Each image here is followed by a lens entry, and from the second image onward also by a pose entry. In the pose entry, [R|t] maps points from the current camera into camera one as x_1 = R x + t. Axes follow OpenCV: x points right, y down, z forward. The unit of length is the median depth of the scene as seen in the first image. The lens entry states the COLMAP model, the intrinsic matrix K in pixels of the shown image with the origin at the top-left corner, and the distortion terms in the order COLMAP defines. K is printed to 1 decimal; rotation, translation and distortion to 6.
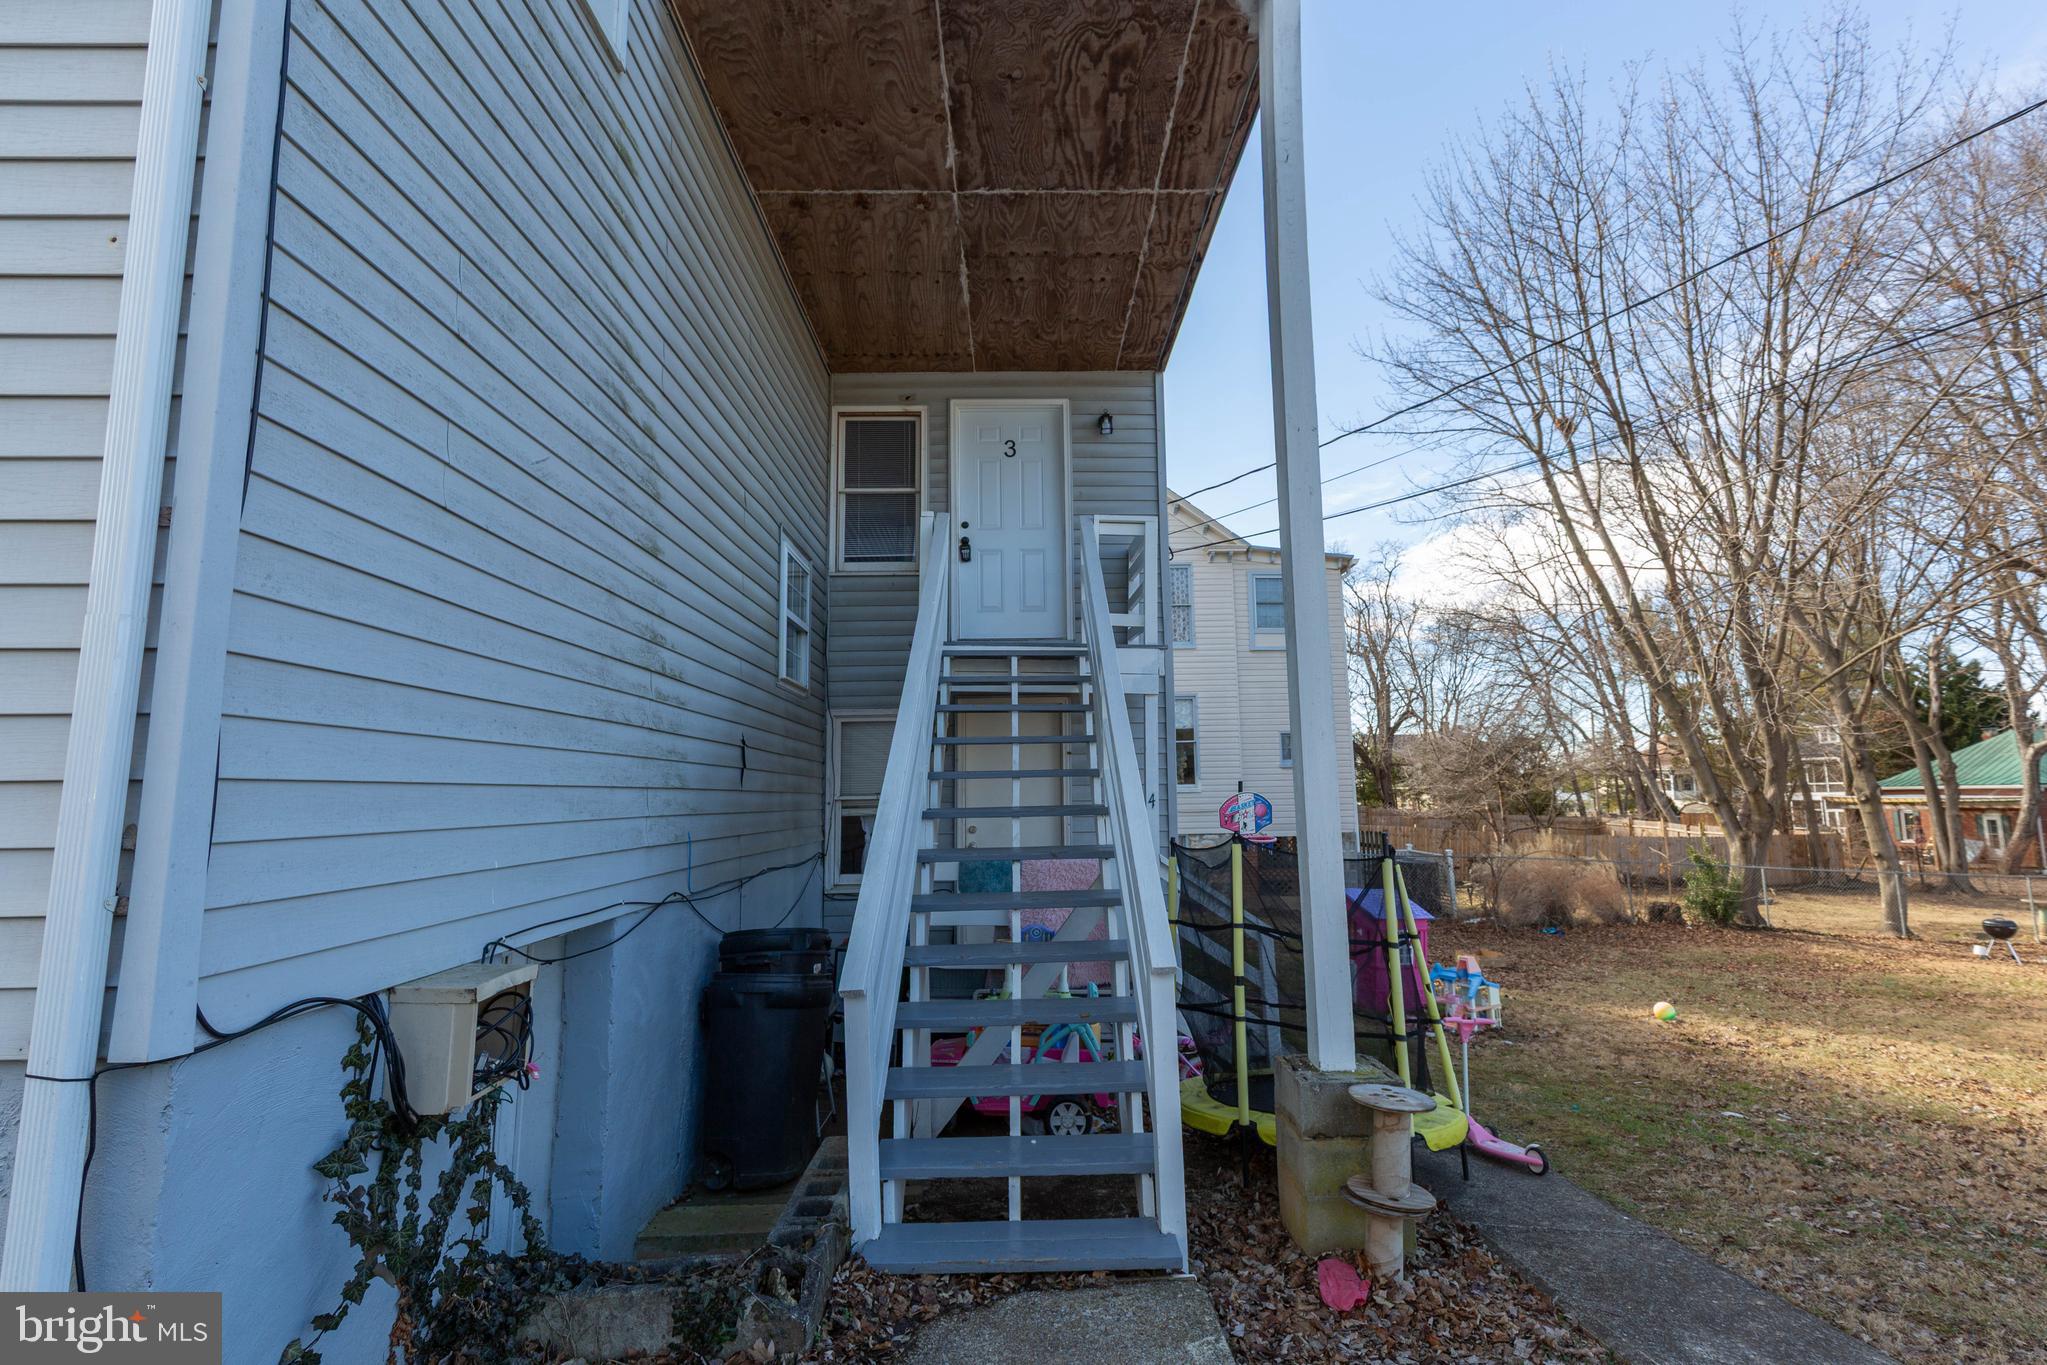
lens RADIAL K [[940.4, 0, 1030.0], [0, 940.4, 679.0], [0, 0, 1]] dist [0.010224, -0.001100]
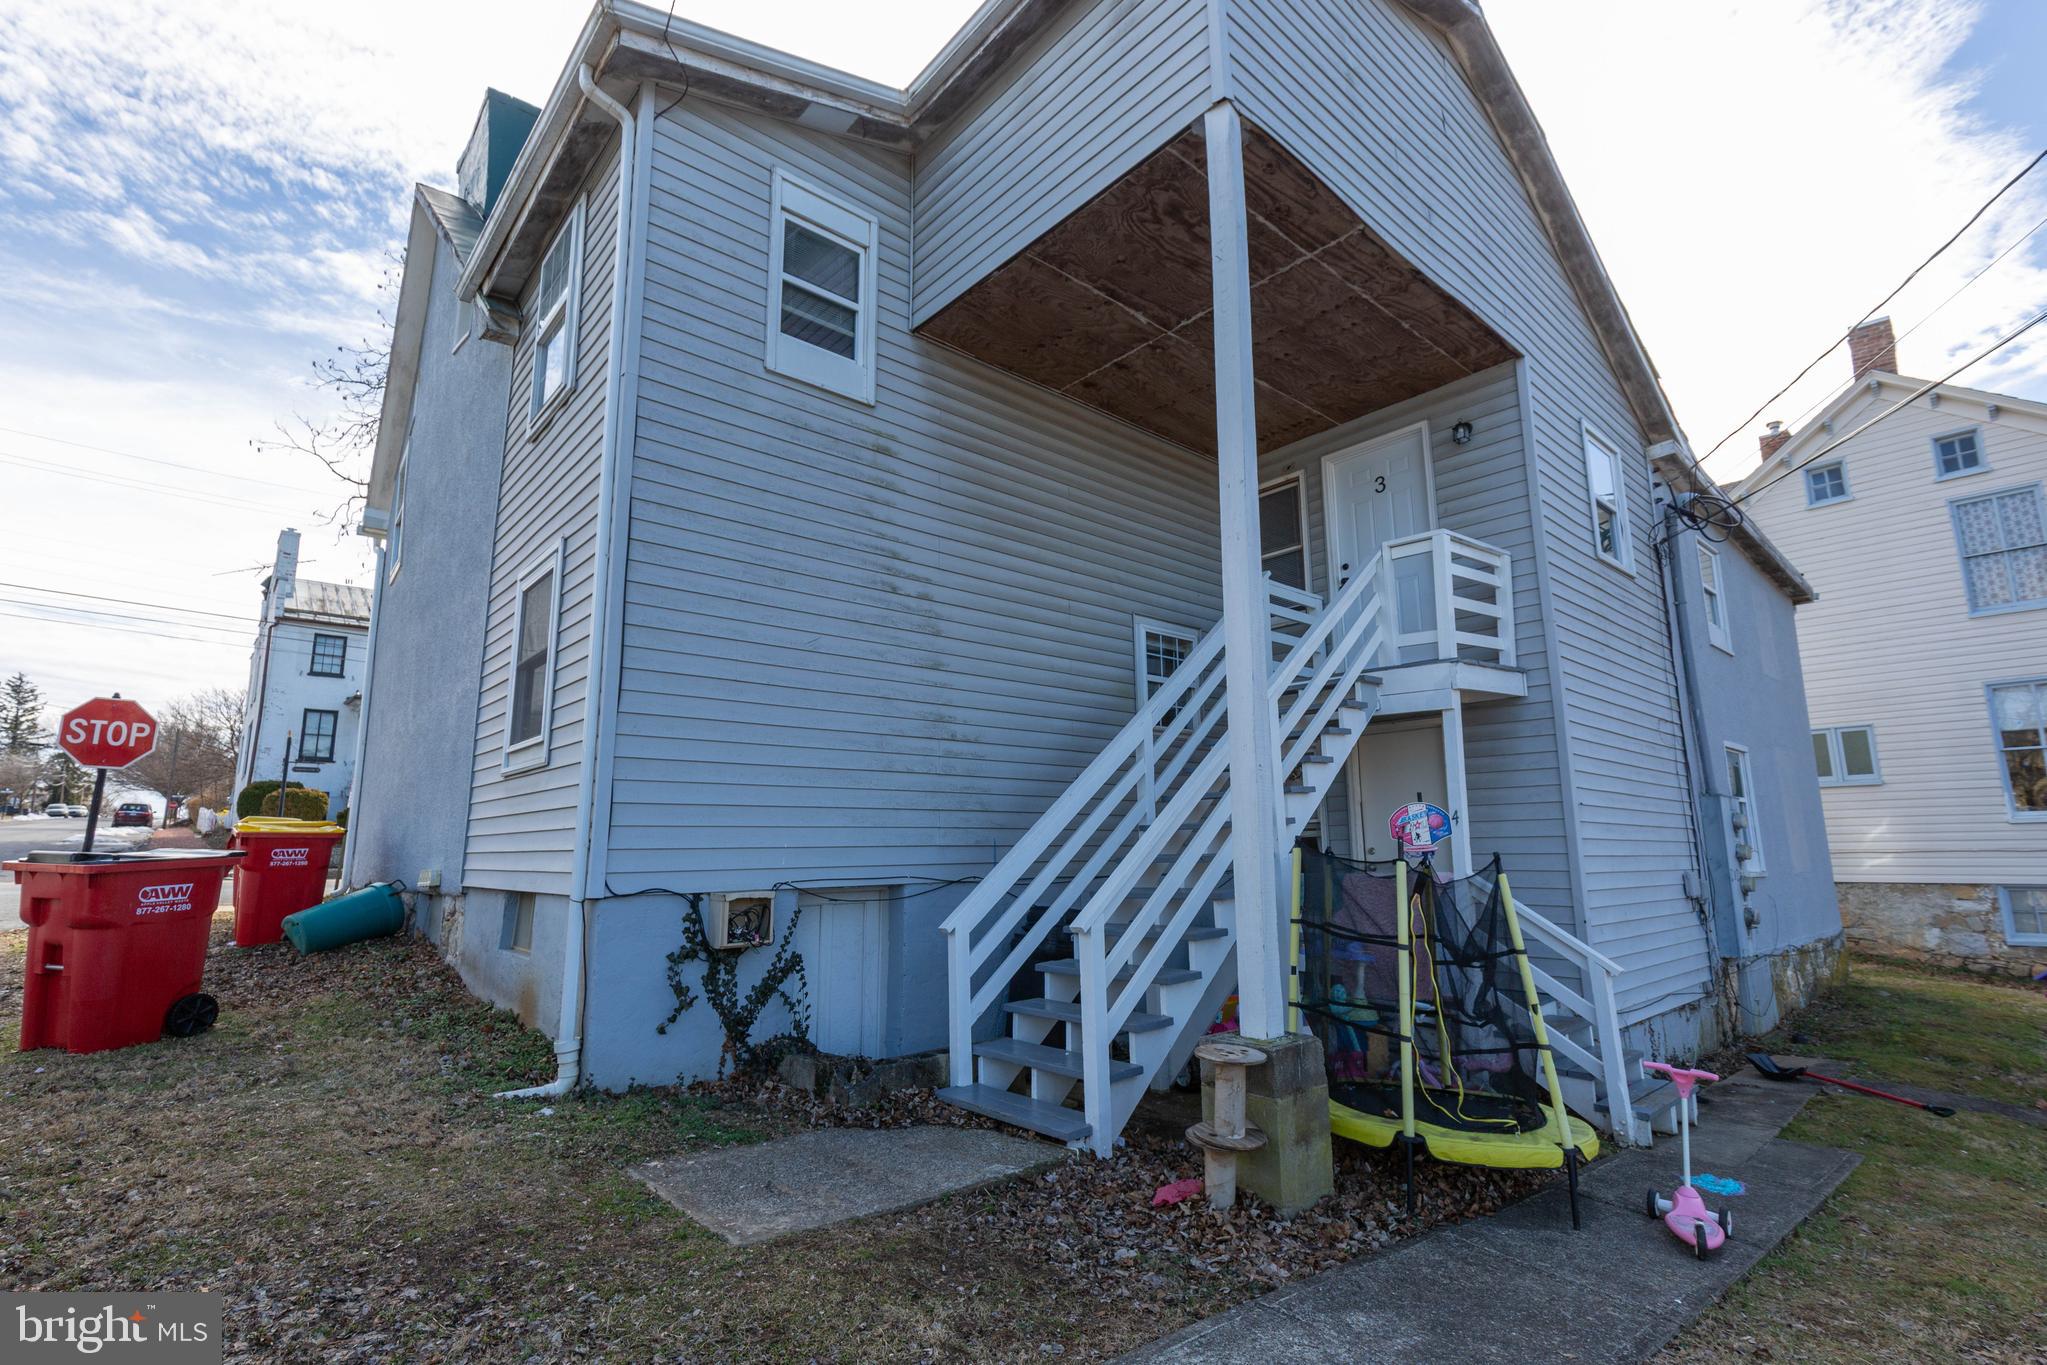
lens RADIAL K [[940.4, 0, 1041.3], [0, 940.4, 687.1], [0, 0, 1]] dist [0.010224, -0.001100]
pose [[0.654493, -0.125027, -0.745659, 0.899952], [0.095682, 0.992000, -0.082347, 0.051327], [0.749989, -0.017450, 0.661220, 0.046902]]
